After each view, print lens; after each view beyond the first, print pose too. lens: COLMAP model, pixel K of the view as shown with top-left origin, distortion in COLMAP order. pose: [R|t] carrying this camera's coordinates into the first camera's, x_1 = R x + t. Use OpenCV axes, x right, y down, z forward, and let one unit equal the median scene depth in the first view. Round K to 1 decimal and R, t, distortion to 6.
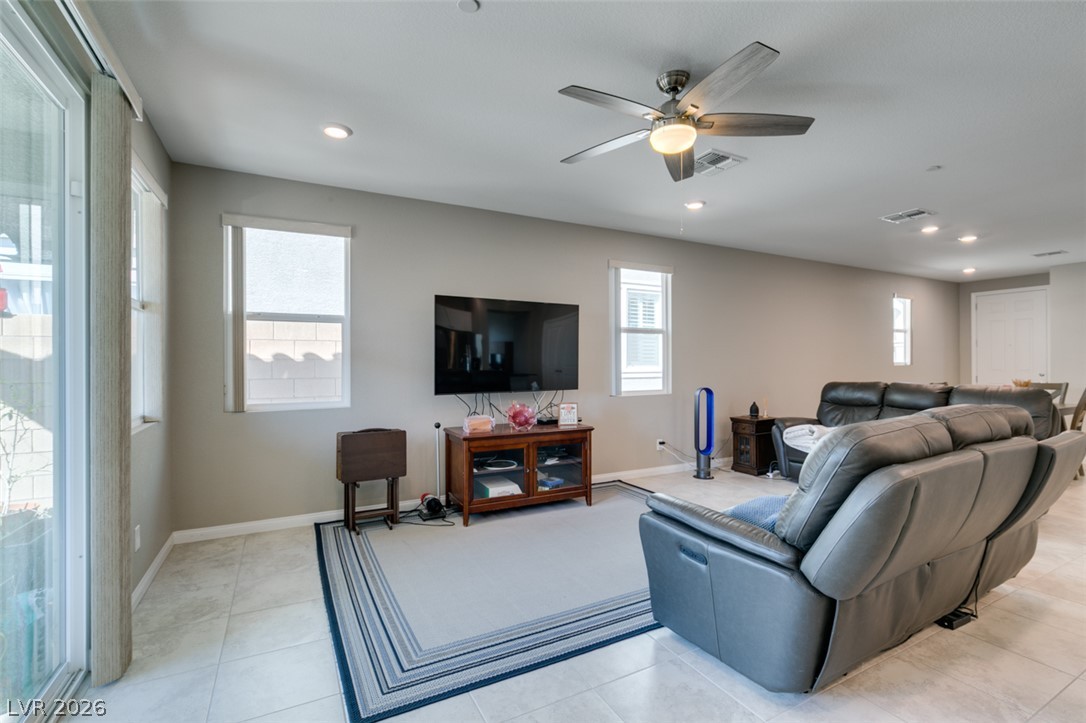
lens RADIAL K [[485.6, 0, 541.5], [0, 485.6, 362.2], [0, 0, 1]] dist [0.002107, -0.001427]
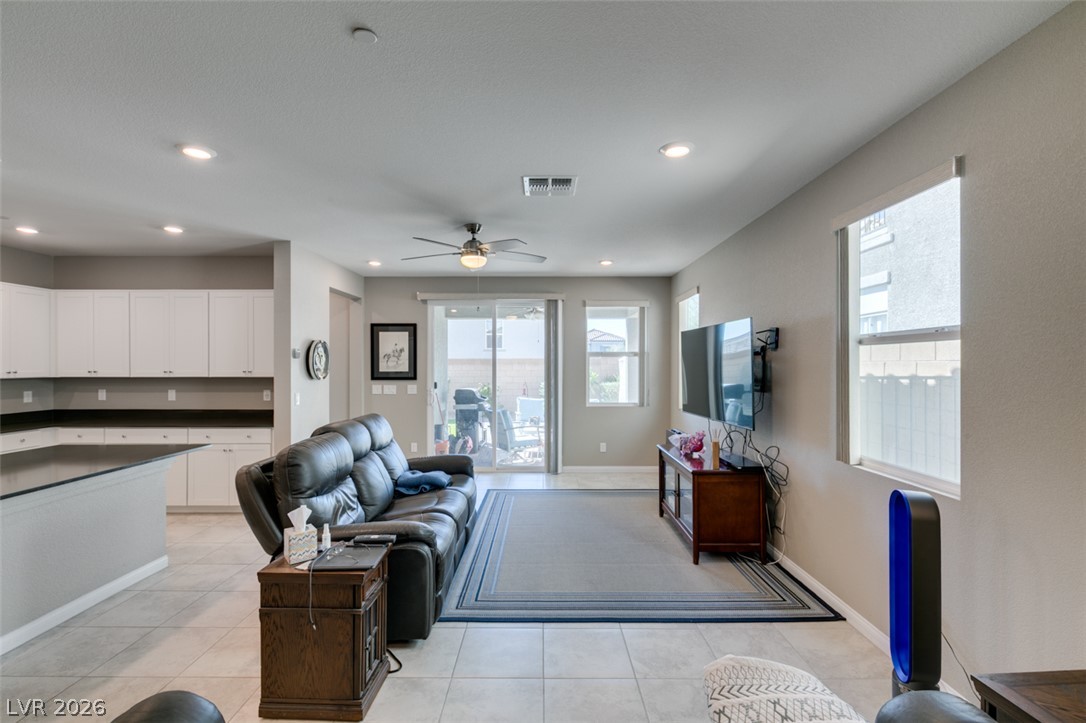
lens RADIAL K [[485.6, 0, 538.4], [0, 485.6, 365.0], [0, 0, 1]] dist [0.002107, -0.001427]
pose [[-0.477021, 0.002428, -0.878888, 0.884521], [0.002759, 0.999995, 0.001265, -0.046041], [0.878887, -0.001822, -0.477026, 1.064955]]
